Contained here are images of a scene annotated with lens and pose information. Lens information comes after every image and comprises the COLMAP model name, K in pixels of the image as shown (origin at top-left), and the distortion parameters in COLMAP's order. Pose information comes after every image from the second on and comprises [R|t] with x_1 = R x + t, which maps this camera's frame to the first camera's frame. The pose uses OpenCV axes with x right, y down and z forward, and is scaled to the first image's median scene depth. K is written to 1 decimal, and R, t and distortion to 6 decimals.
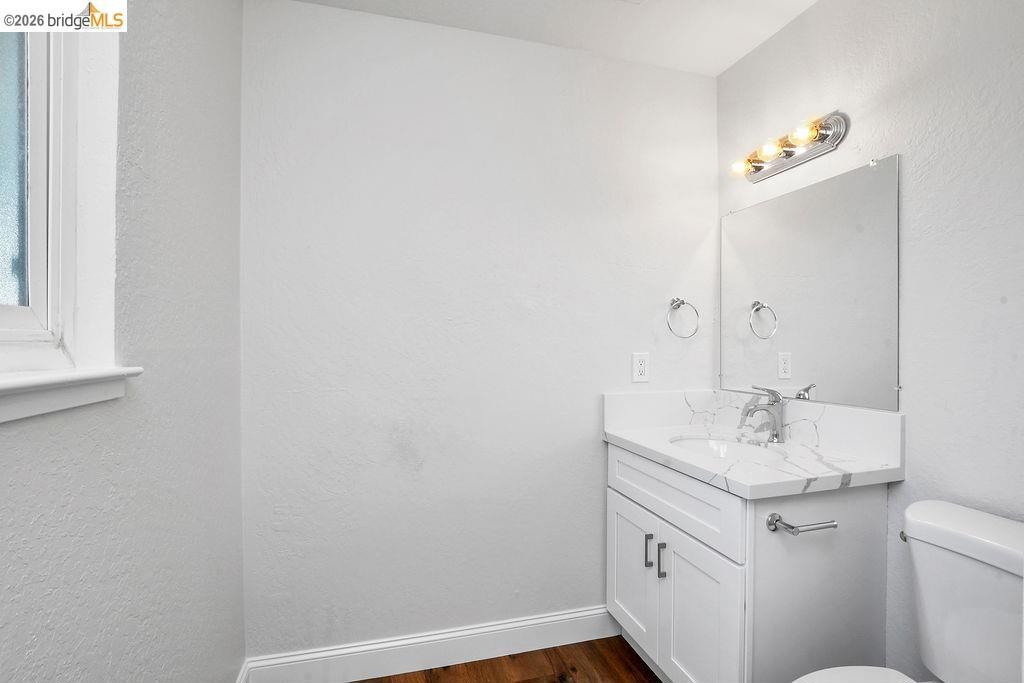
lens RADIAL K [[490.3, 0, 509.8], [0, 490.3, 344.1], [0, 0, 1]] dist [-0.030273, 0.003444]
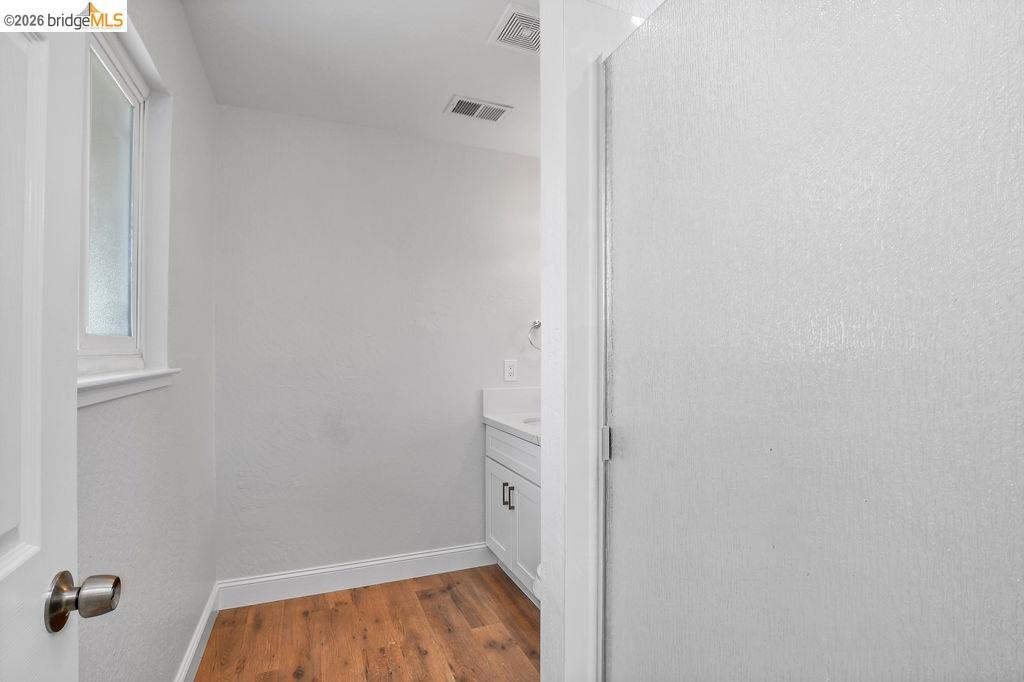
lens RADIAL K [[490.3, 0, 515.8], [0, 490.3, 344.8], [0, 0, 1]] dist [-0.030273, 0.003444]
pose [[0.992400, 0.000556, 0.123054, 0.116832], [0.001442, 0.999869, -0.016145, -0.004092], [-0.123047, 0.016200, 0.992269, -0.424821]]
